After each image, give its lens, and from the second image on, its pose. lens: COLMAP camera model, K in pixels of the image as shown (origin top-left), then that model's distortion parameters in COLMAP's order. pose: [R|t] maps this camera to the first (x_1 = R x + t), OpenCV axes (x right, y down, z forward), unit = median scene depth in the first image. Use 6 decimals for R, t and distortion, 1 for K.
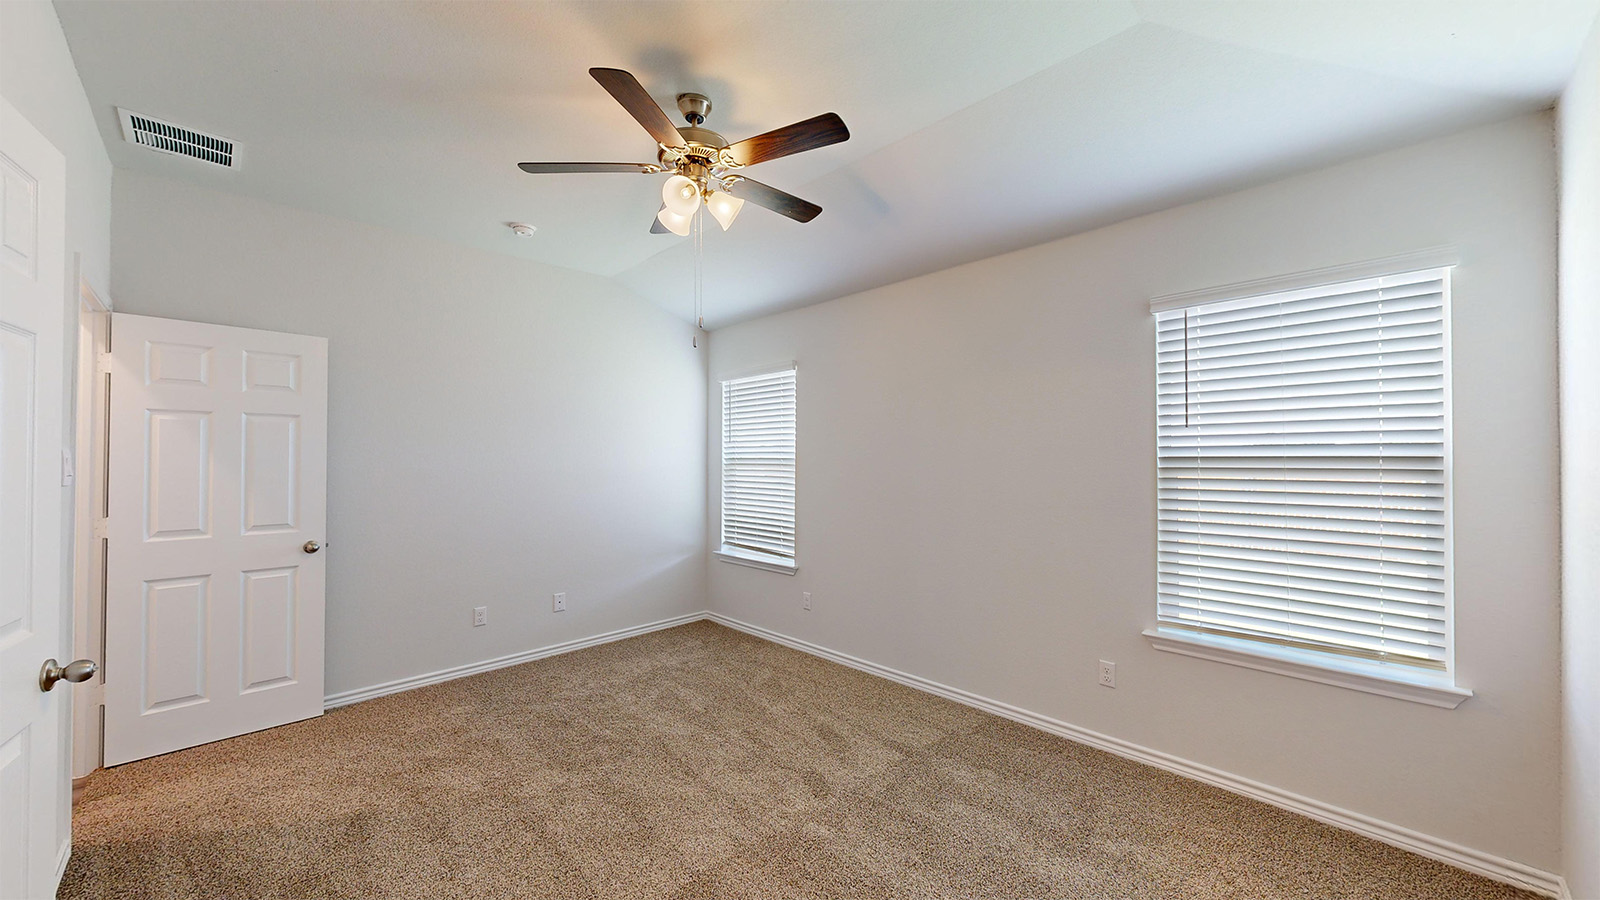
lens RADIAL K [[588.1, 0, 799.3], [0, 588.1, 452.1], [0, 0, 1]] dist [0.000292, 0.000416]
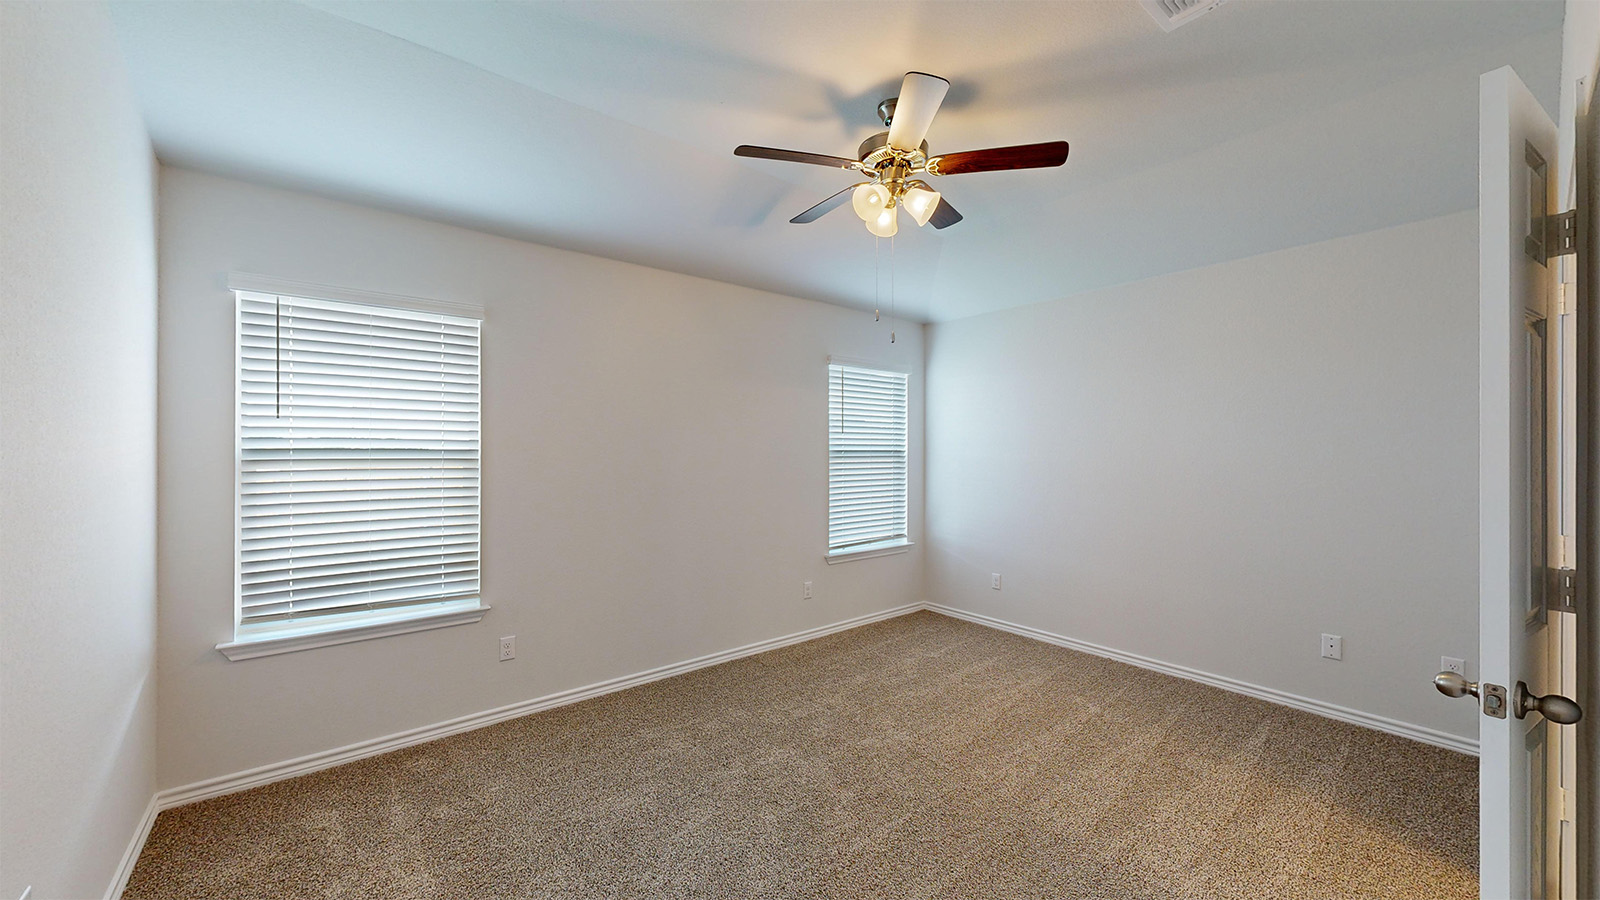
lens RADIAL K [[588.1, 0, 799.3], [0, 588.1, 452.1], [0, 0, 1]] dist [0.000292, 0.000416]
pose [[0.088949, -0.000143, 0.996036, -1.019961], [-0.013354, 0.999910, 0.001337, 0.011828], [-0.995947, -0.013420, 0.088939, 0.890652]]
